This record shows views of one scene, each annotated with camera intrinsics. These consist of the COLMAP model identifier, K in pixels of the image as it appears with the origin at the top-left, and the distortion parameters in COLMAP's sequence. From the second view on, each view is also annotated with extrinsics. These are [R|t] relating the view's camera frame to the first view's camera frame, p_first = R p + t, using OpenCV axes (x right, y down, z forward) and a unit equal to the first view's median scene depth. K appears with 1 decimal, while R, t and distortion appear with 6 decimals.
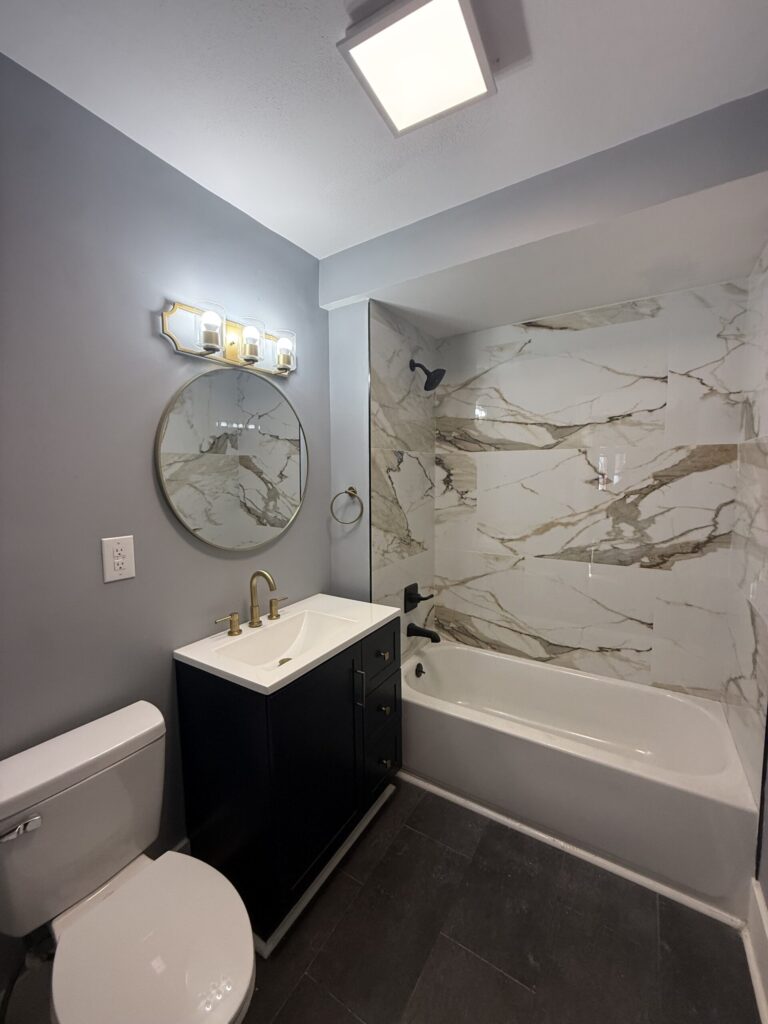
lens RADIAL K [[407.6, 0, 385.9], [0, 407.6, 508.8], [0, 0, 1]] dist [0.001434, -0.000138]
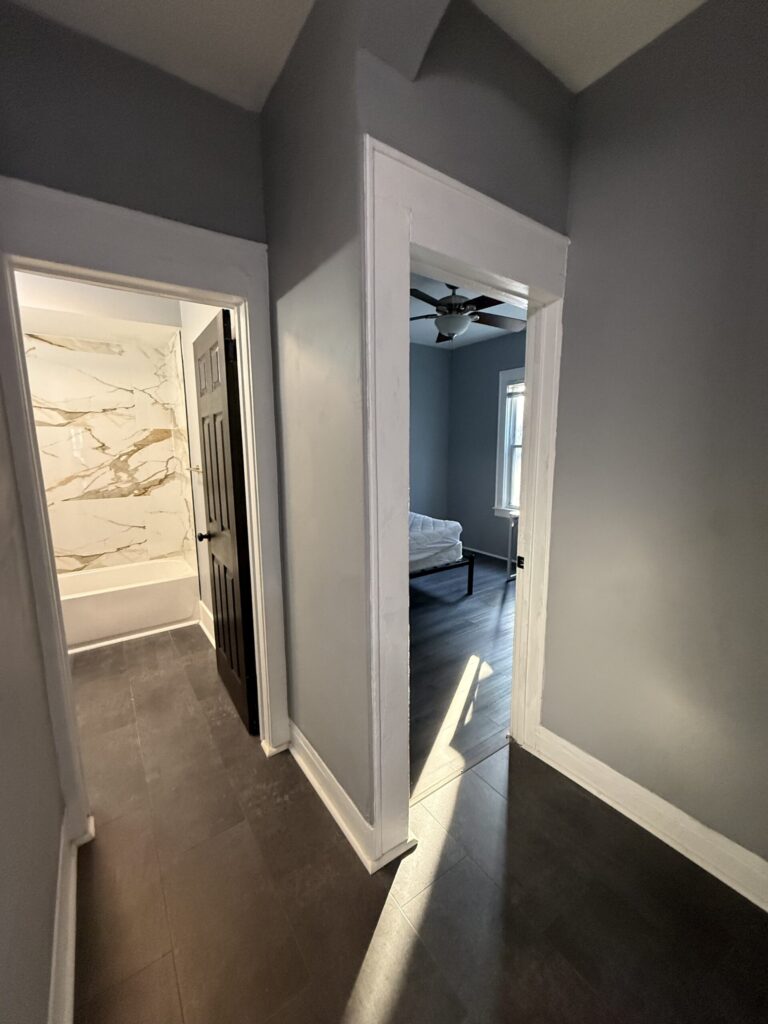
lens RADIAL K [[407.6, 0, 382.1], [0, 407.6, 507.7], [0, 0, 1]] dist [0.001434, -0.000138]
pose [[0.384223, -0.134927, 0.913328, -0.598381], [0.083593, 0.990284, 0.111130, 0.085447], [-0.919448, 0.033650, 0.391769, -0.699283]]
